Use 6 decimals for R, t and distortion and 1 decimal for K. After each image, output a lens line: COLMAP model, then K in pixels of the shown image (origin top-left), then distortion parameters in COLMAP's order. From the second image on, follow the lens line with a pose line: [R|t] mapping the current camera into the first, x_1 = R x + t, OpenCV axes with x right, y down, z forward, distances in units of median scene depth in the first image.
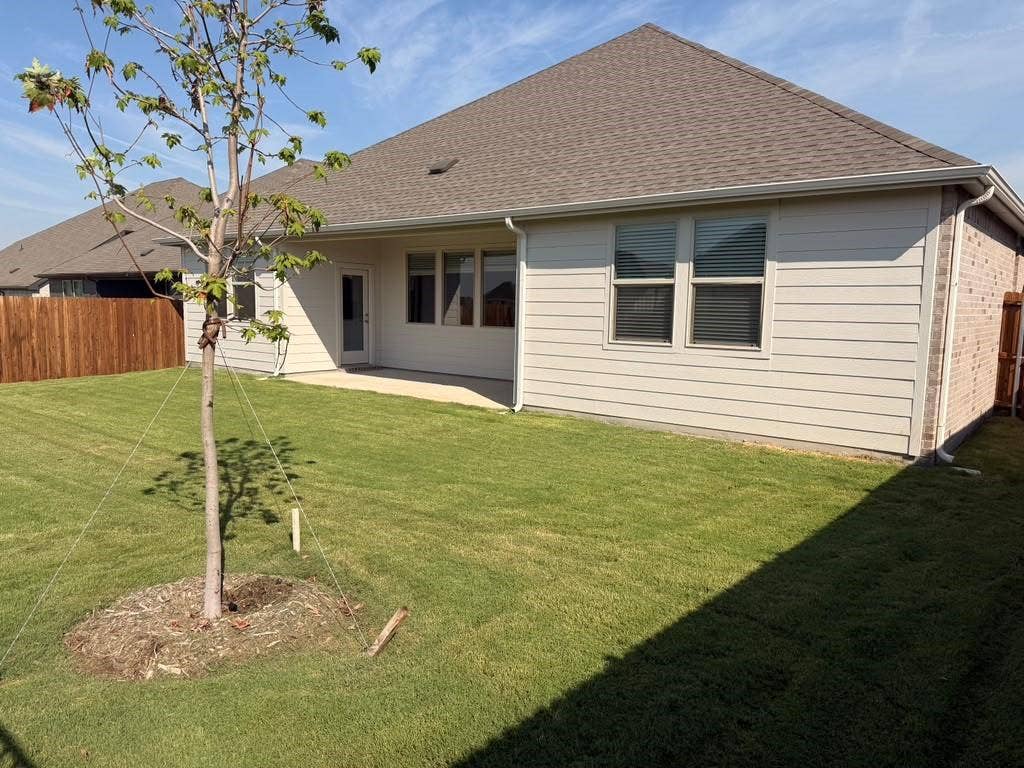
lens RADIAL K [[725.0, 0, 512.0], [0, 725.0, 384.0], [0, 0, 1]] dist [0.074242, -0.090507]
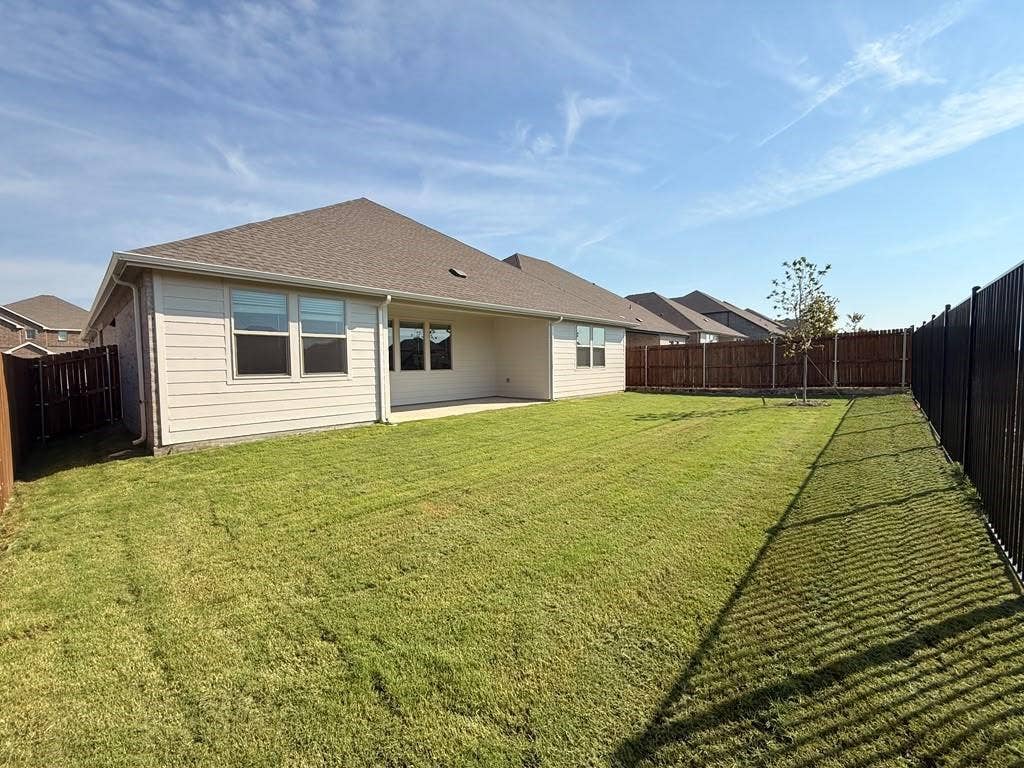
lens RADIAL K [[424.8, 0, 508.9], [0, 424.8, 380.6], [0, 0, 1]] dist [0.000269, 0.000190]
pose [[0.029272, -0.072056, 0.996971, -0.642466], [0.100224, 0.992584, 0.068796, -0.060980], [-0.994534, 0.097906, 0.036277, 0.527047]]
